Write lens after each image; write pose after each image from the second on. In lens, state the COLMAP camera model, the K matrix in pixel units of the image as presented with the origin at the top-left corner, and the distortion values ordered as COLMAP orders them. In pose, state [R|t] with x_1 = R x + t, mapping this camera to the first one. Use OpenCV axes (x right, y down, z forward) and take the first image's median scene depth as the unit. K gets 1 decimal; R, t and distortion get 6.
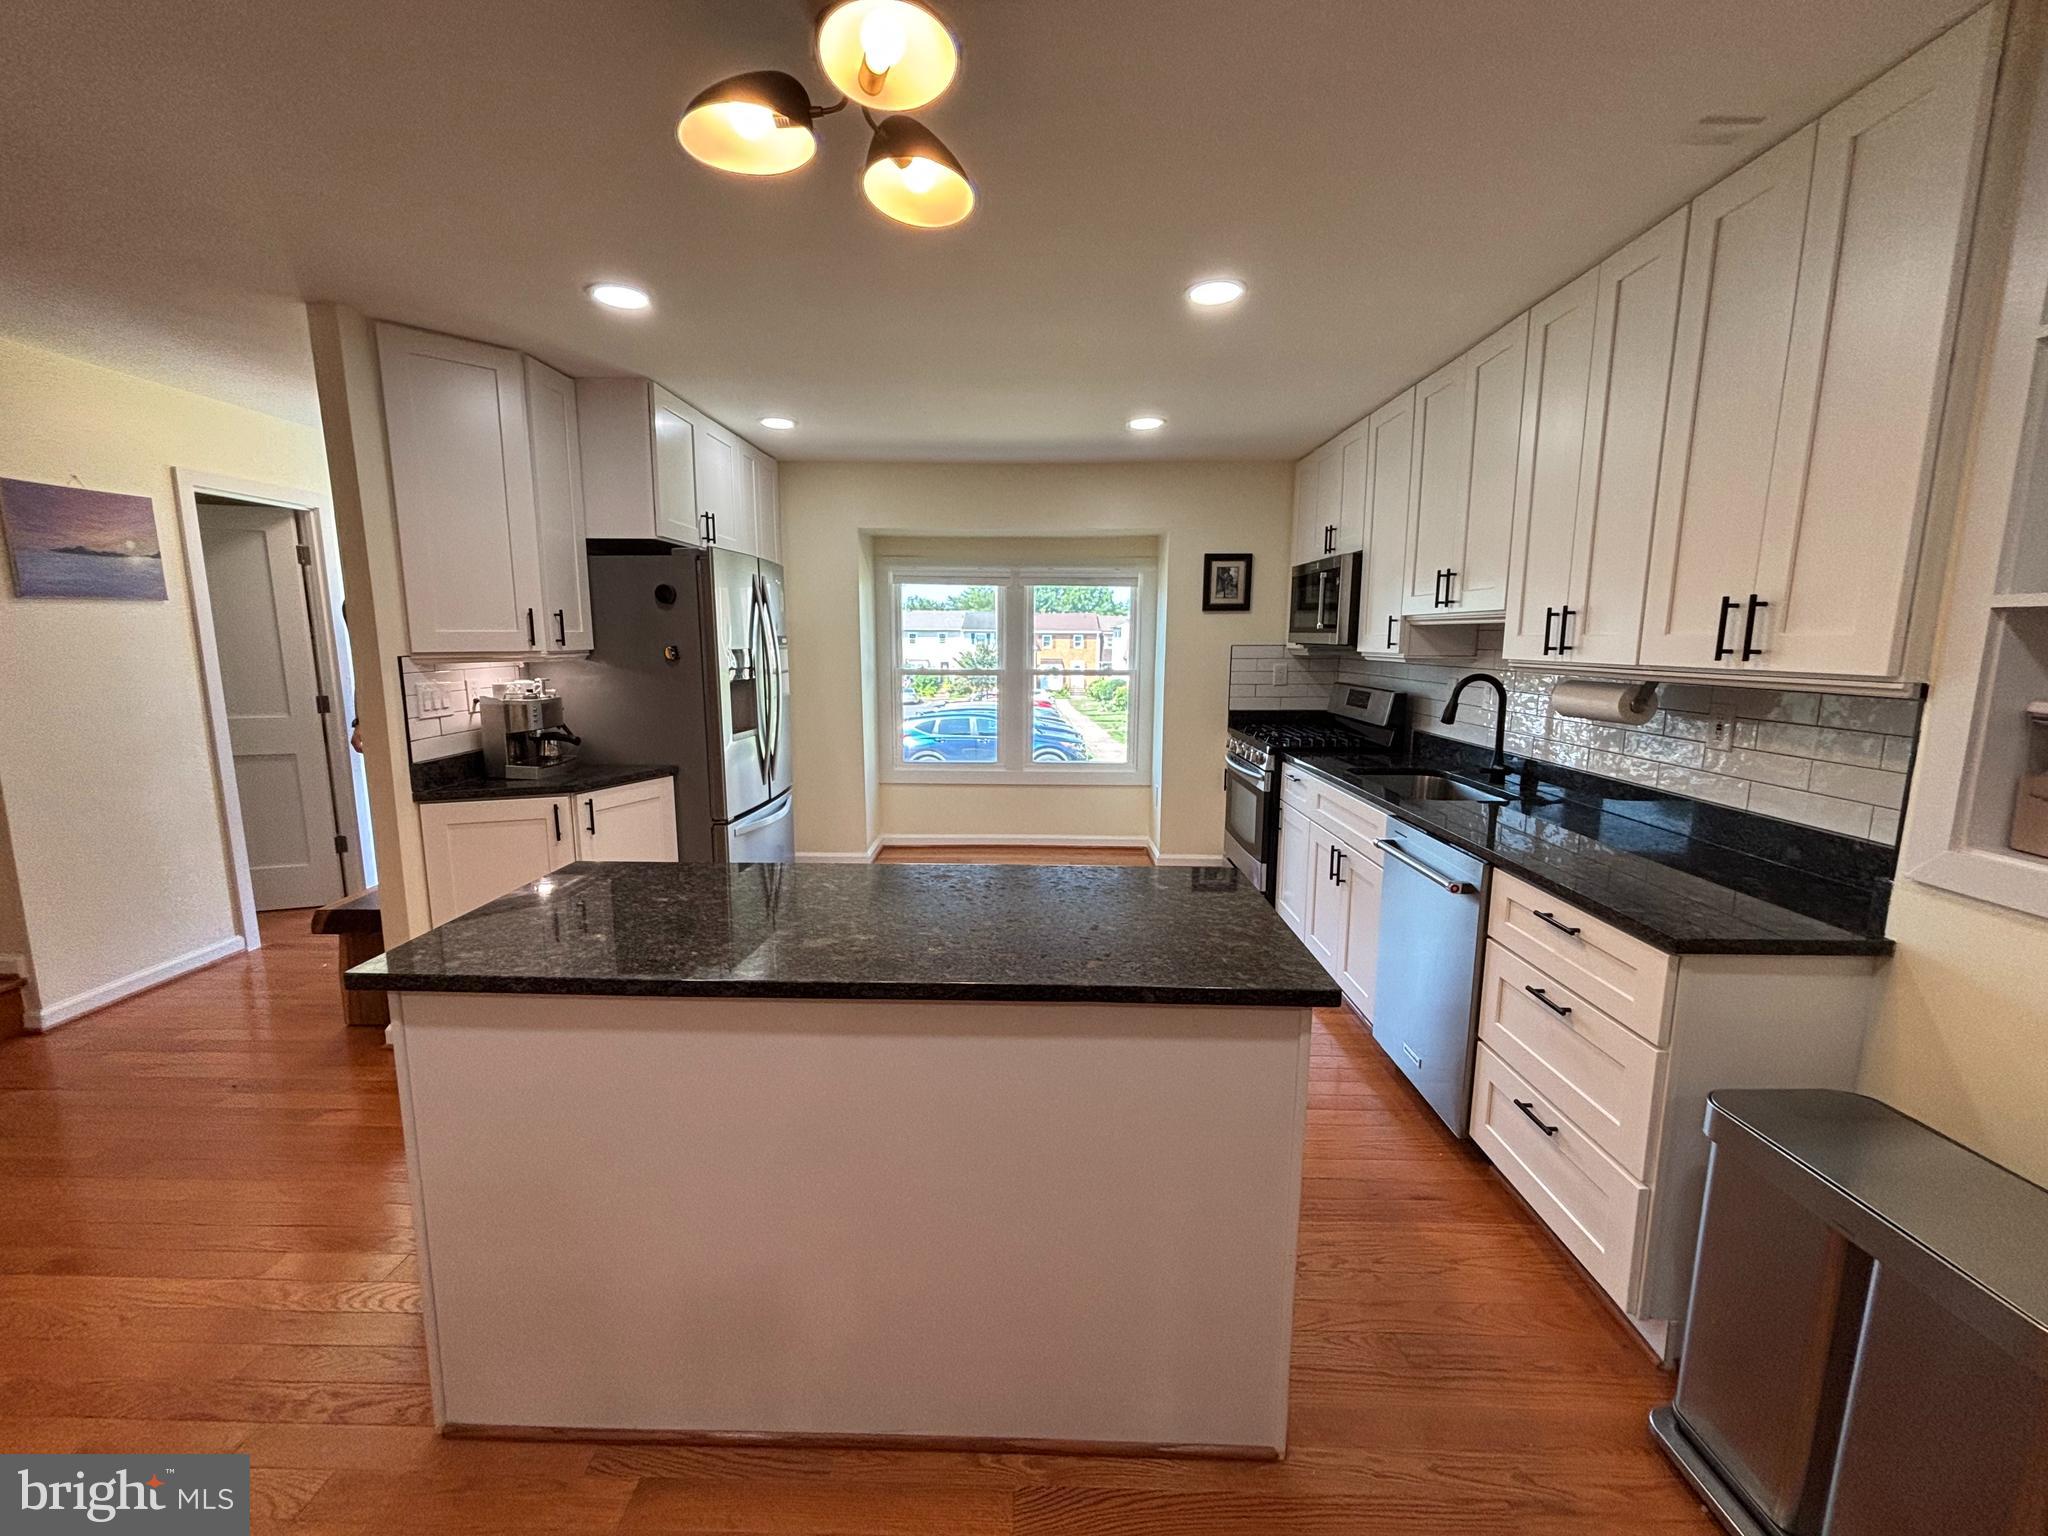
lens RADIAL K [[832.8, 0, 1022.5], [0, 832.8, 760.1], [0, 0, 1]] dist [0.004195, -0.001171]
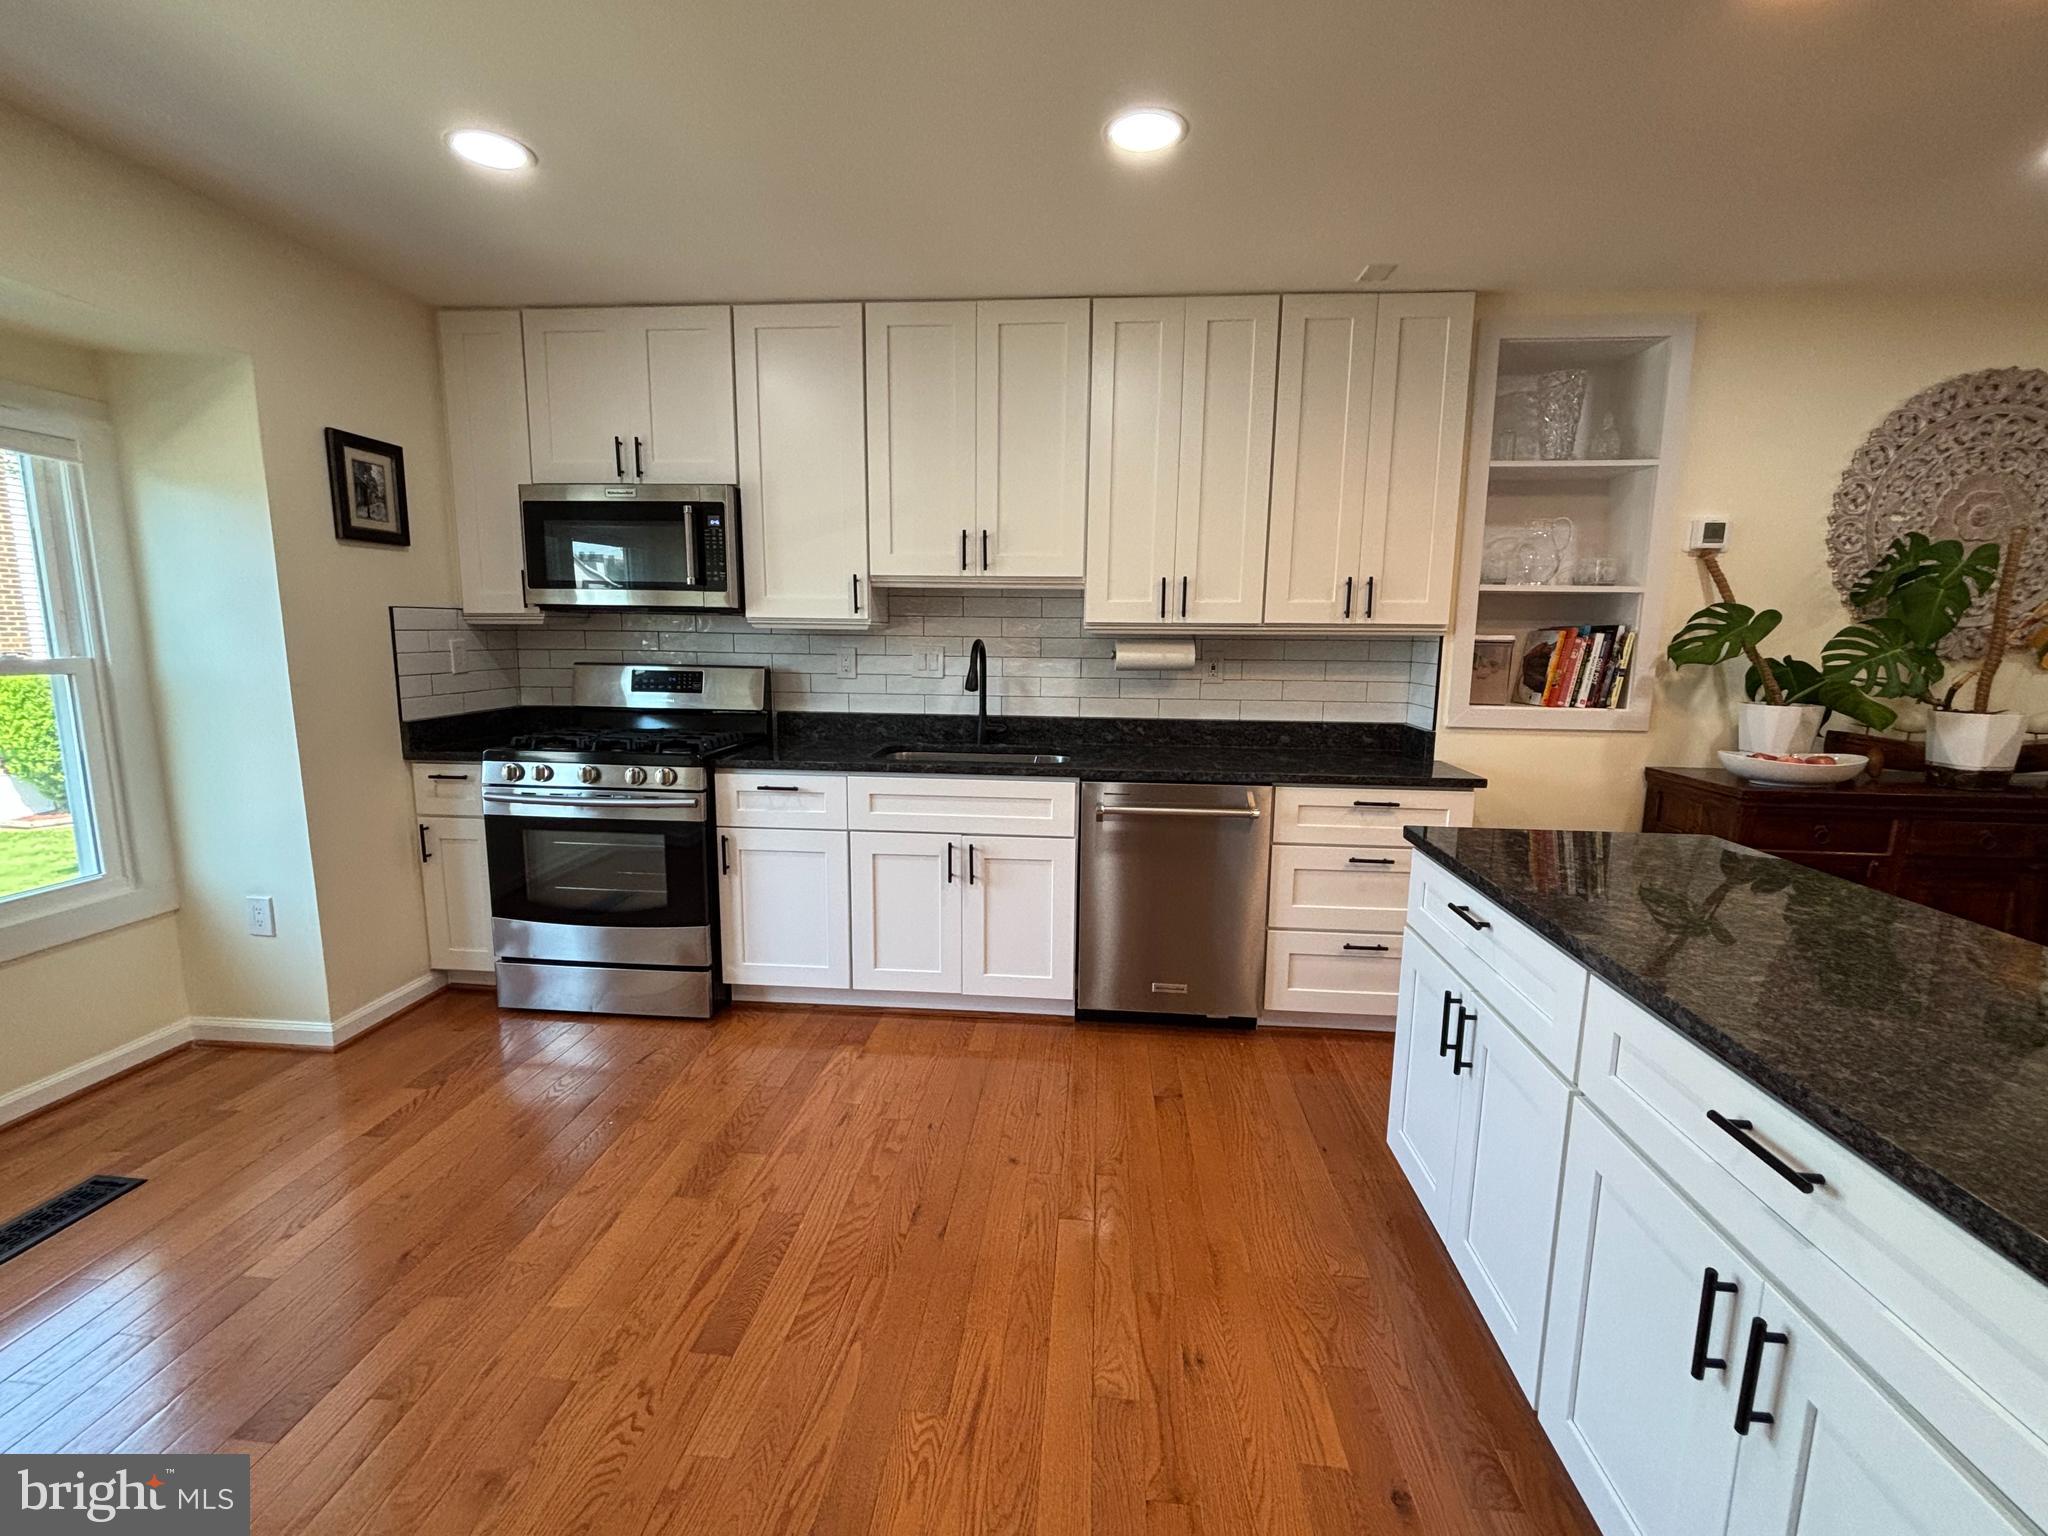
lens RADIAL K [[832.8, 0, 1010.7], [0, 832.8, 756.4], [0, 0, 1]] dist [0.004195, -0.001171]
pose [[0.082983, -0.158241, 0.983907, -0.310700], [0.133374, 0.980194, 0.146395, -0.071294], [-0.987586, 0.119079, 0.102444, 0.591565]]
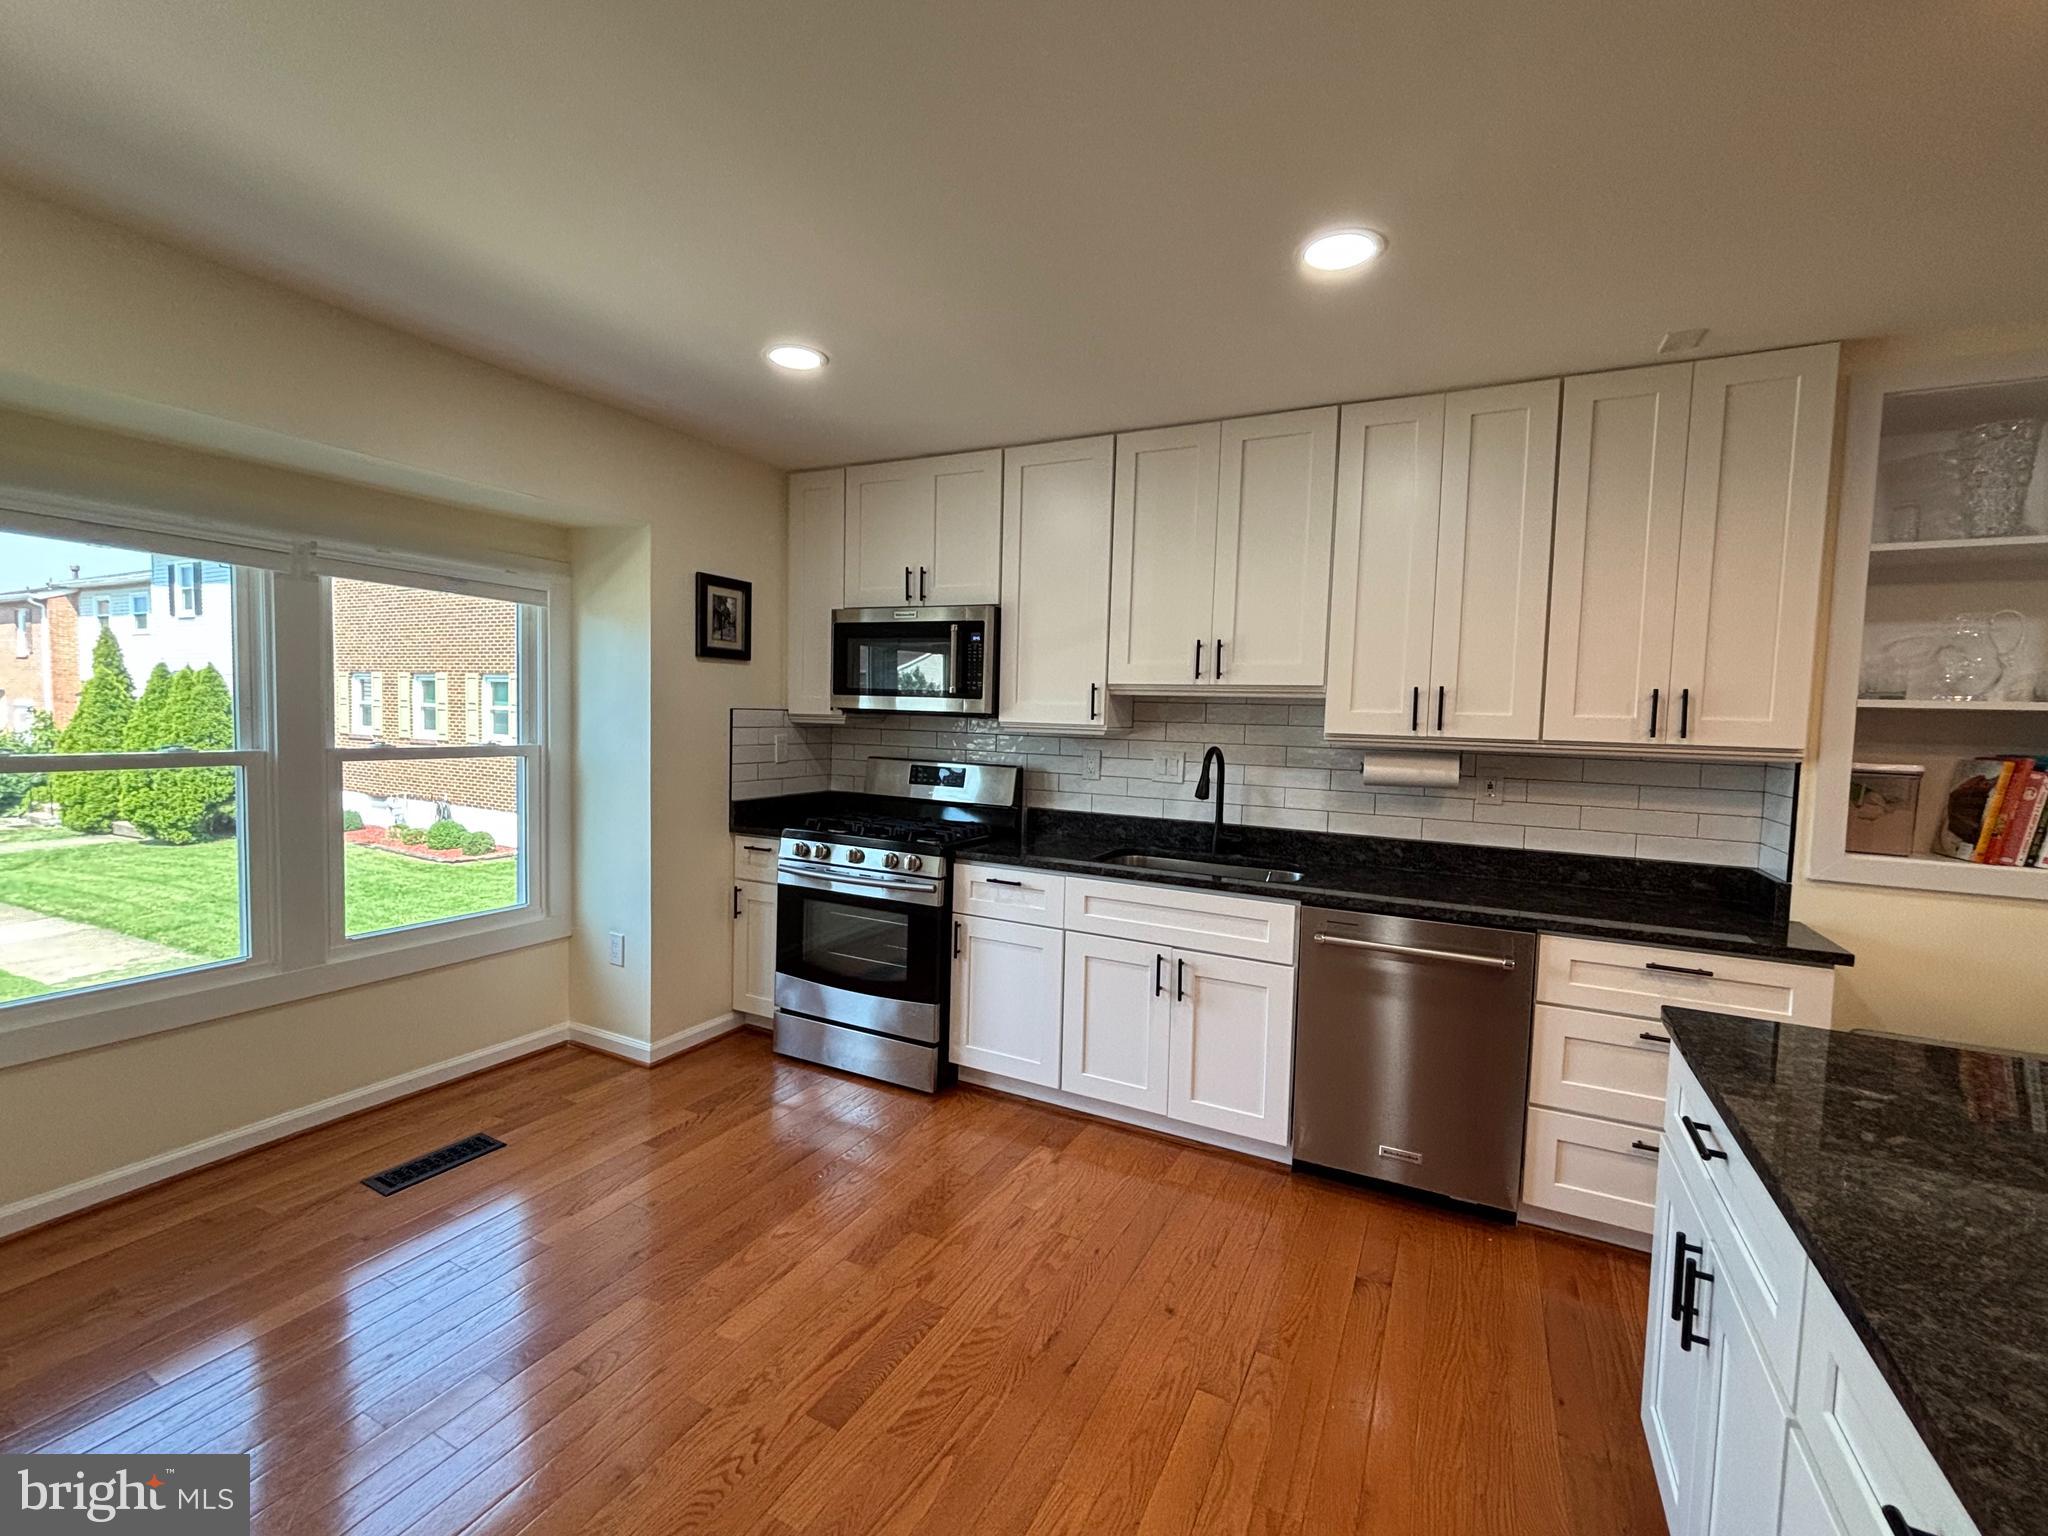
lens RADIAL K [[832.8, 0, 1036.6], [0, 832.8, 768.0], [0, 0, 1]] dist [0.004195, -0.001171]
pose [[0.436345, -0.054503, 0.898127, -0.293225], [0.105026, 0.994426, 0.009322, -0.073867], [-0.893629, 0.090259, 0.439637, 0.510771]]
